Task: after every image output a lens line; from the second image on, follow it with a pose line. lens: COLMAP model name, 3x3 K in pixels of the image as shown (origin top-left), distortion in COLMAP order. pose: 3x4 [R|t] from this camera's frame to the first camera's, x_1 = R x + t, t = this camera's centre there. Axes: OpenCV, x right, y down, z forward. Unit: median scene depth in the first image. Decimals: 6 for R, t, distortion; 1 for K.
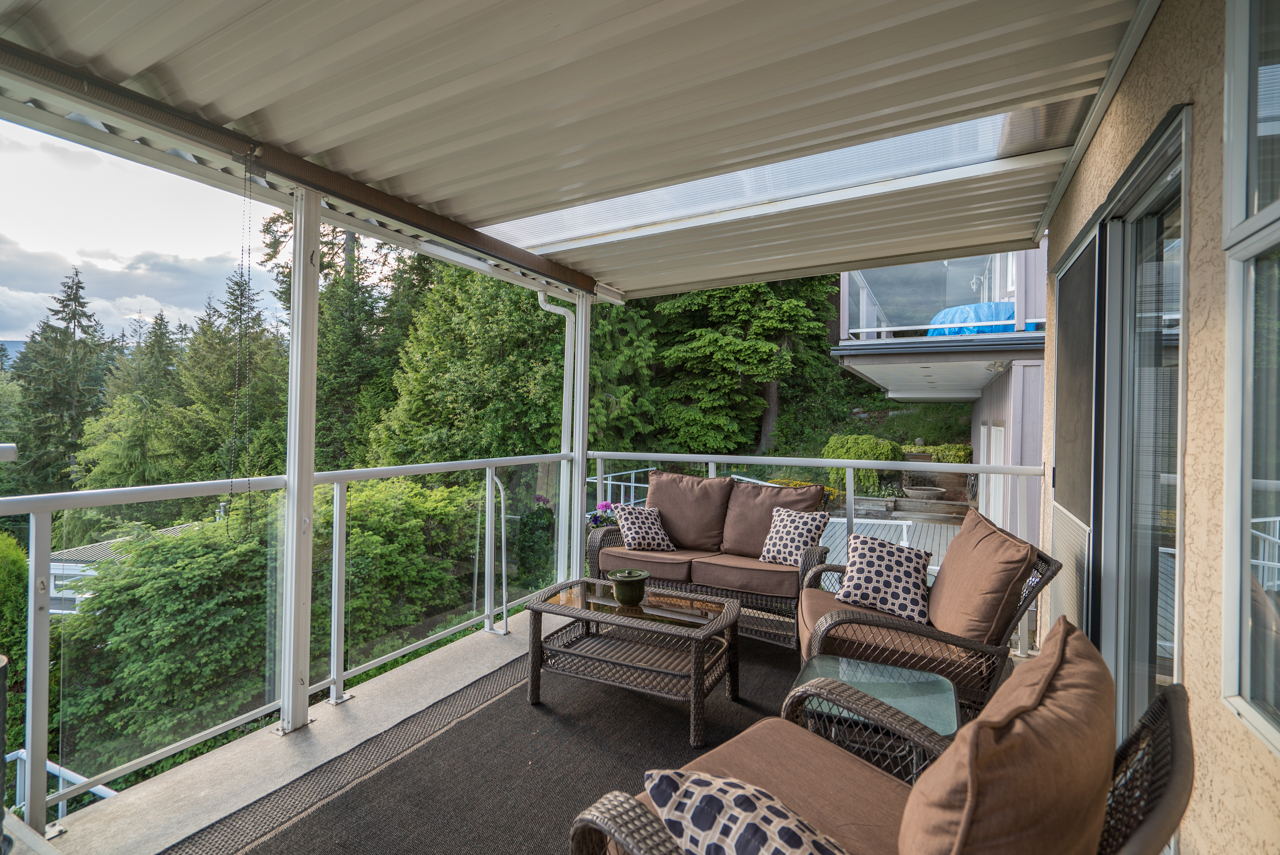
lens RADIAL K [[580.1, 0, 635.4], [0, 580.1, 432.2], [0, 0, 1]] dist [-0.009326, 0.004247]
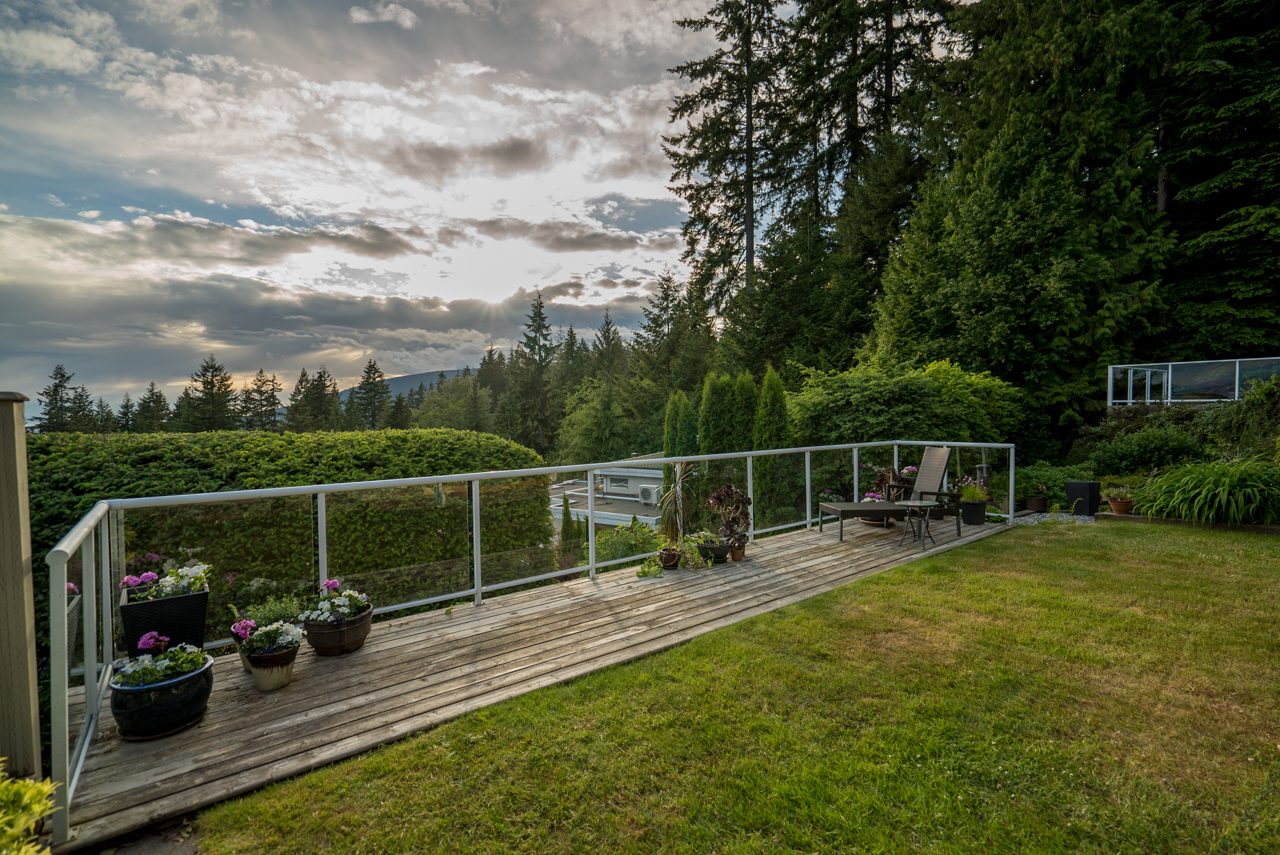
lens RADIAL K [[580.1, 0, 646.5], [0, 580.1, 420.0], [0, 0, 1]] dist [-0.009326, 0.004247]
pose [[0.867550, -0.022162, -0.496855, -0.240407], [0.017599, 0.999749, -0.013863, 0.140690], [0.497038, 0.003283, 0.867723, -0.231228]]
